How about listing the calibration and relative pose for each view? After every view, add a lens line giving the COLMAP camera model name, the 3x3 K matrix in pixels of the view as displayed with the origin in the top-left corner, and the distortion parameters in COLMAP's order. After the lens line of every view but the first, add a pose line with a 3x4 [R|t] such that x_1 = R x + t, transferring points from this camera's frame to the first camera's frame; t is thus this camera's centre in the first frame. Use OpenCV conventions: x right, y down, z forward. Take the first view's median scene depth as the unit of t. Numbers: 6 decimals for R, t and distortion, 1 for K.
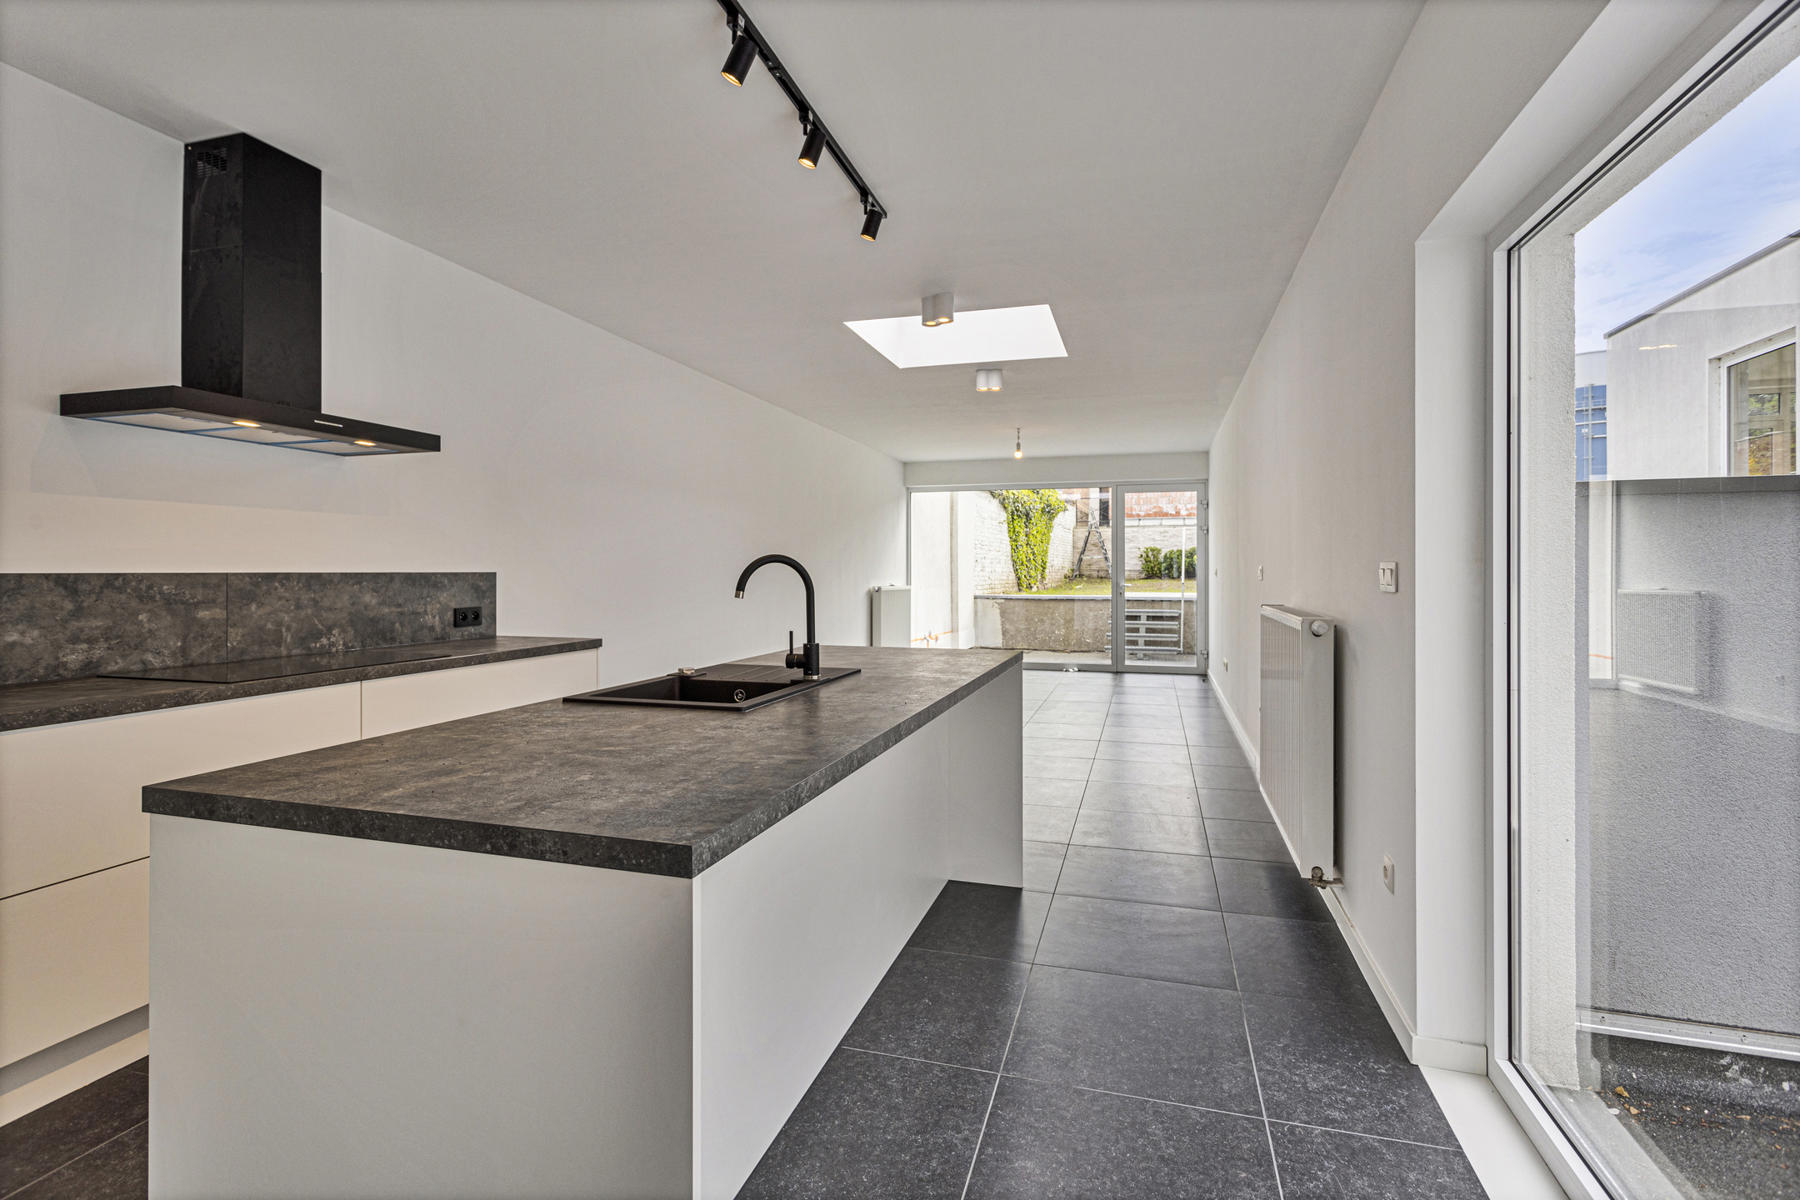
lens RADIAL K [[829.8, 0, 904.9], [0, 829.8, 560.2], [0, 0, 1]] dist [-0.000055, 0.000039]
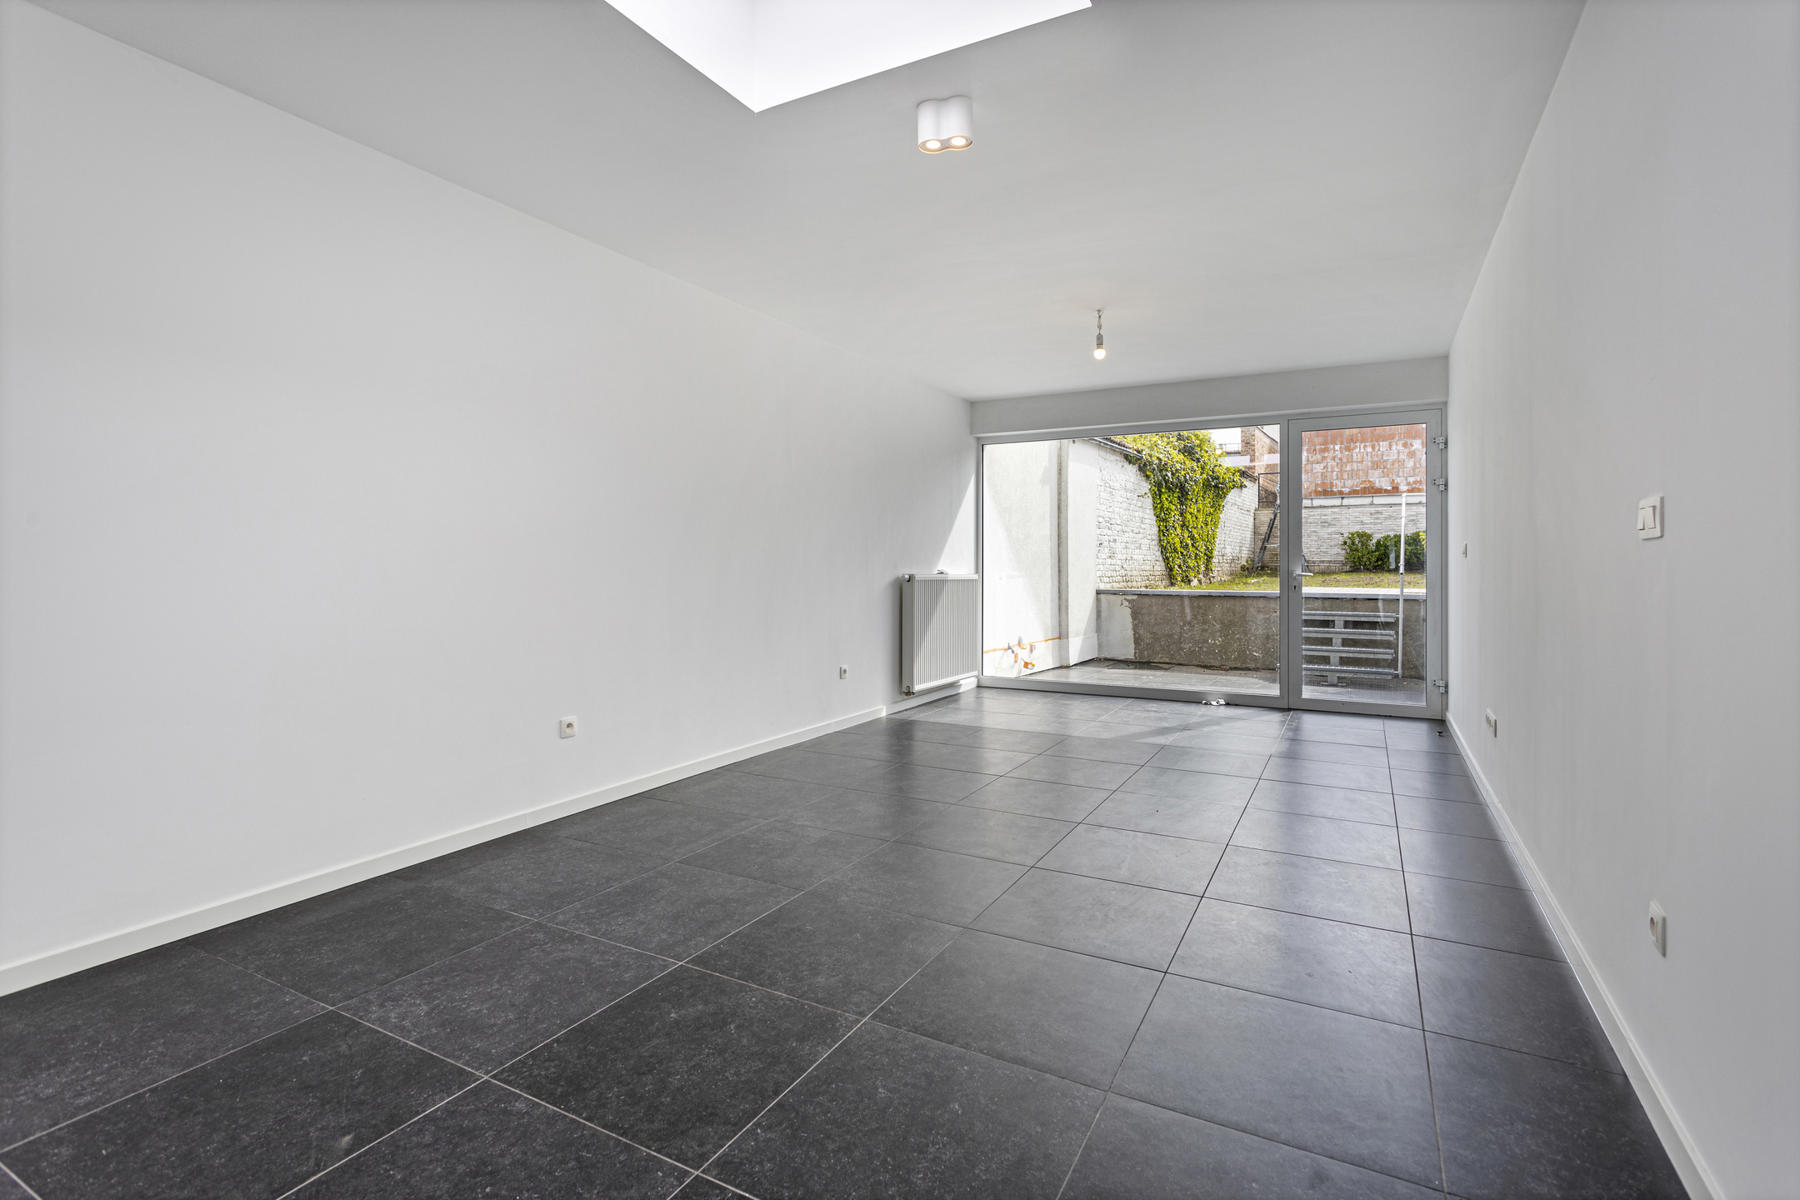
lens RADIAL K [[829.8, 0, 904.9], [0, 829.8, 560.2], [0, 0, 1]] dist [-0.000055, 0.000039]
pose [[0.976511, -0.000208, -0.215467, 0.076648], [0.001319, 0.999987, 0.005011, 0.011563], [0.215463, -0.005177, 0.976498, 0.227569]]
